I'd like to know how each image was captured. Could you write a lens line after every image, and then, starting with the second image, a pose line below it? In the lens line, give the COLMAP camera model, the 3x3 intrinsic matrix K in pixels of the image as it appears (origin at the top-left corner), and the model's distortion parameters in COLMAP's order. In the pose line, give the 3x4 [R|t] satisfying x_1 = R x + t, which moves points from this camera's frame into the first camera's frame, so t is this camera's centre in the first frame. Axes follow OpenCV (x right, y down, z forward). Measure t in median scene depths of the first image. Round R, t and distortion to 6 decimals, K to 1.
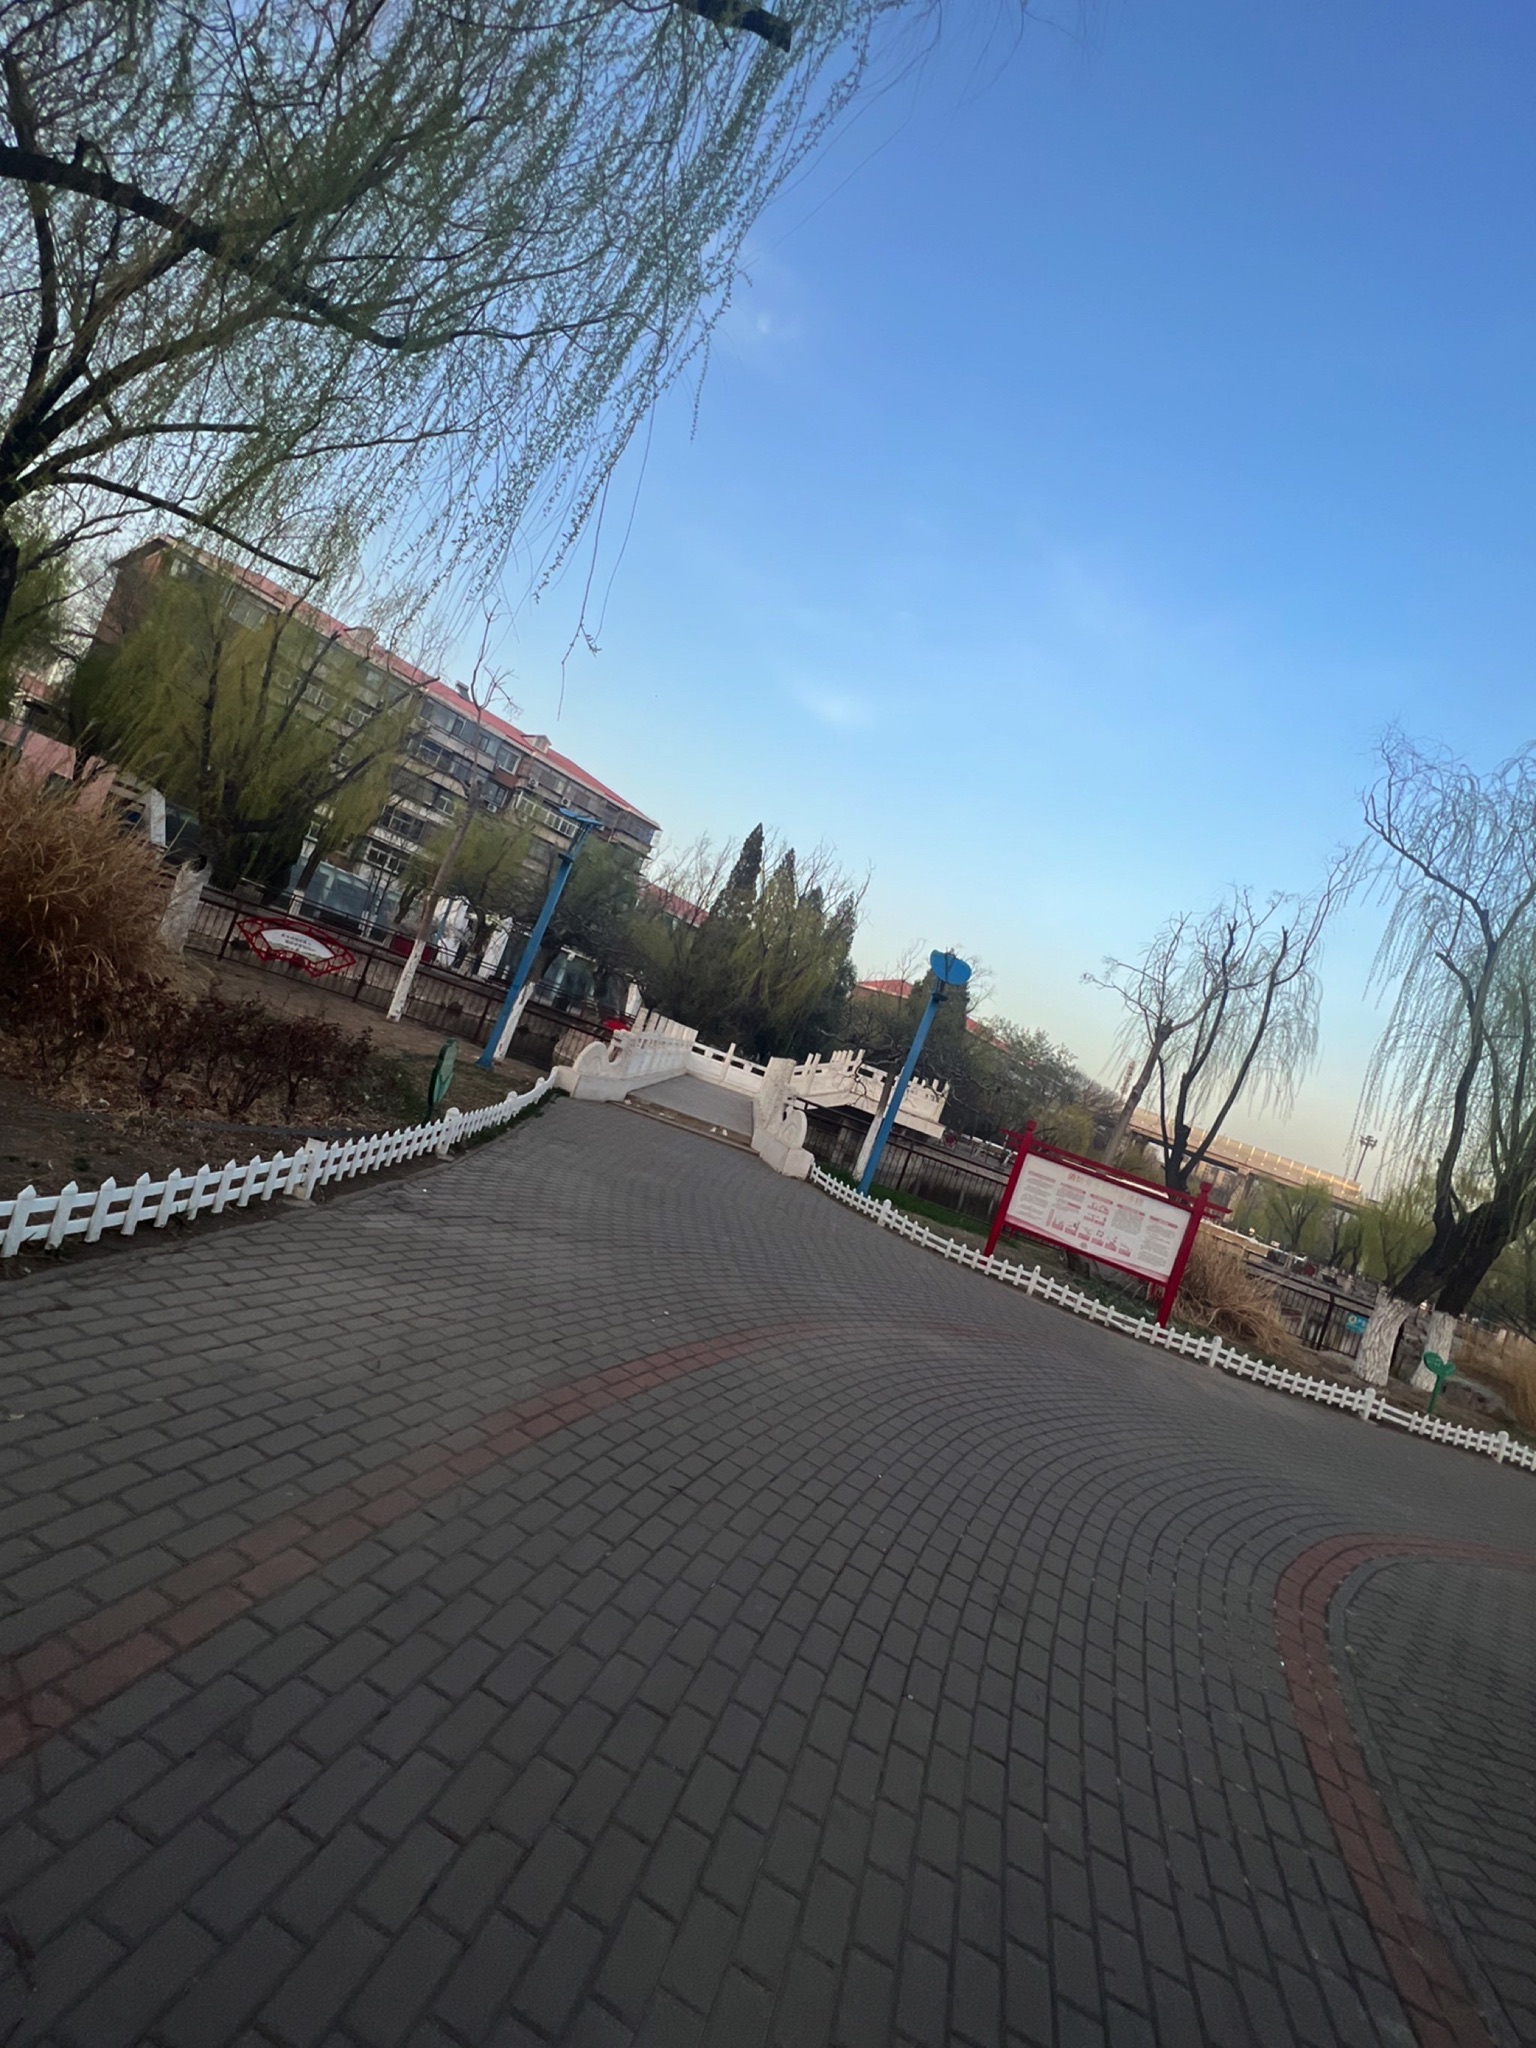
lens RADIAL K [[899.6, 0, 768.0], [0, 899.6, 1024.0], [0, 0, 1]] dist [-0.000614, -0.000065]
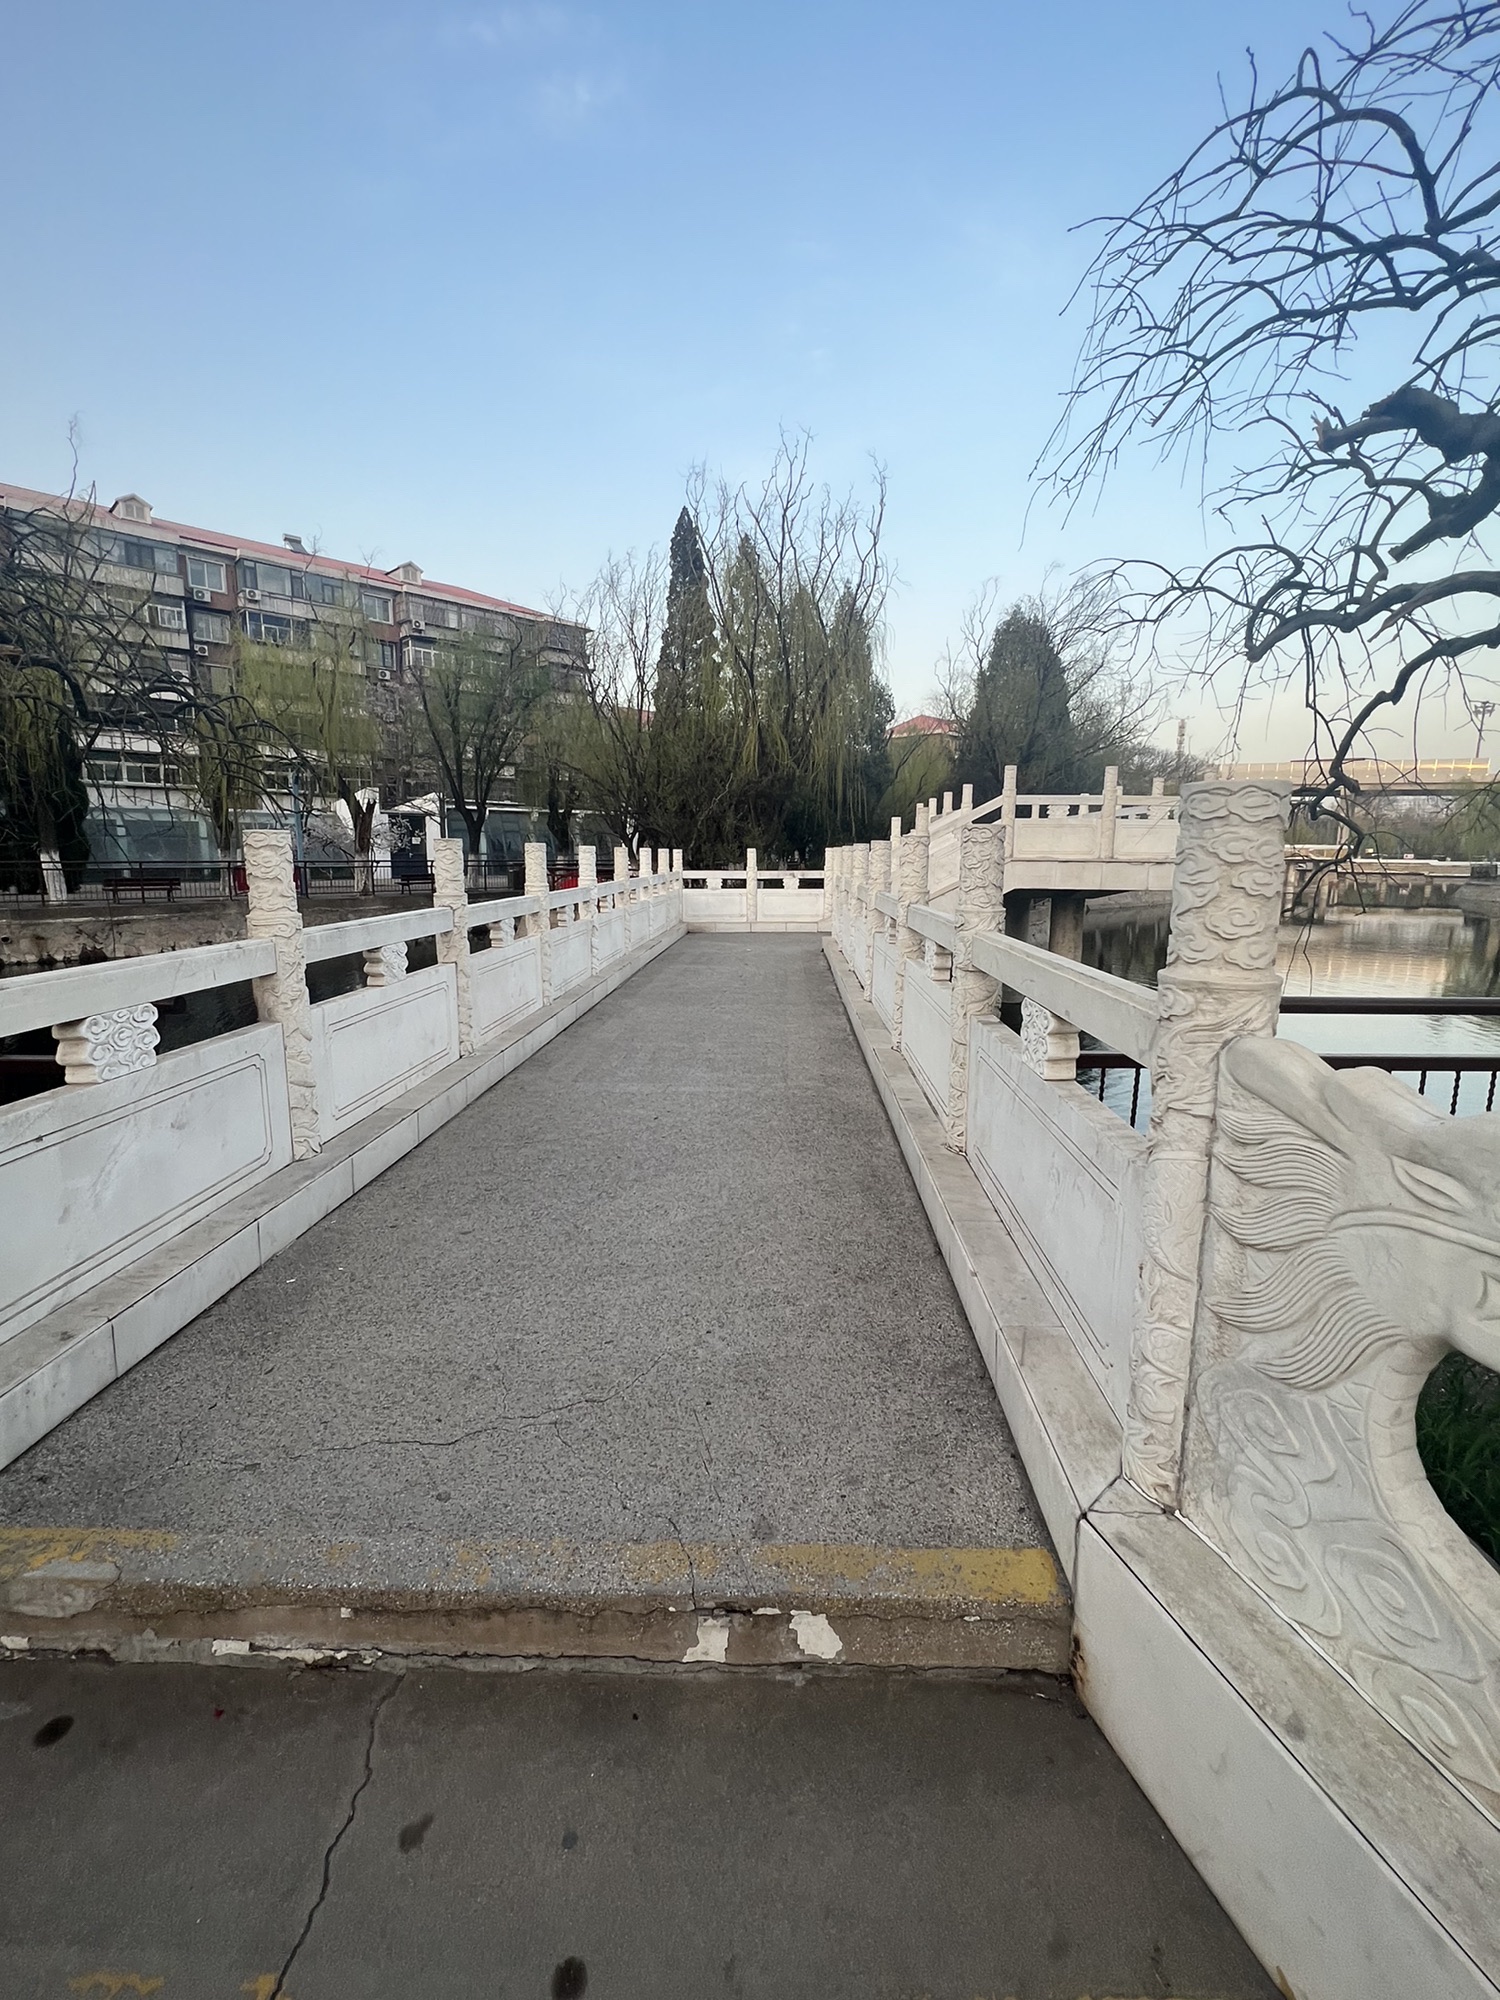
lens RADIAL K [[878.5, 0, 750.0], [0, 878.5, 1000.0], [0, 0, 1]] dist [-0.000614, -0.000065]
pose [[0.940562, -0.320347, -0.112787, -0.007679], [0.335831, 0.926759, 0.168333, 0.014377], [0.050601, -0.196205, 0.979256, 0.405609]]
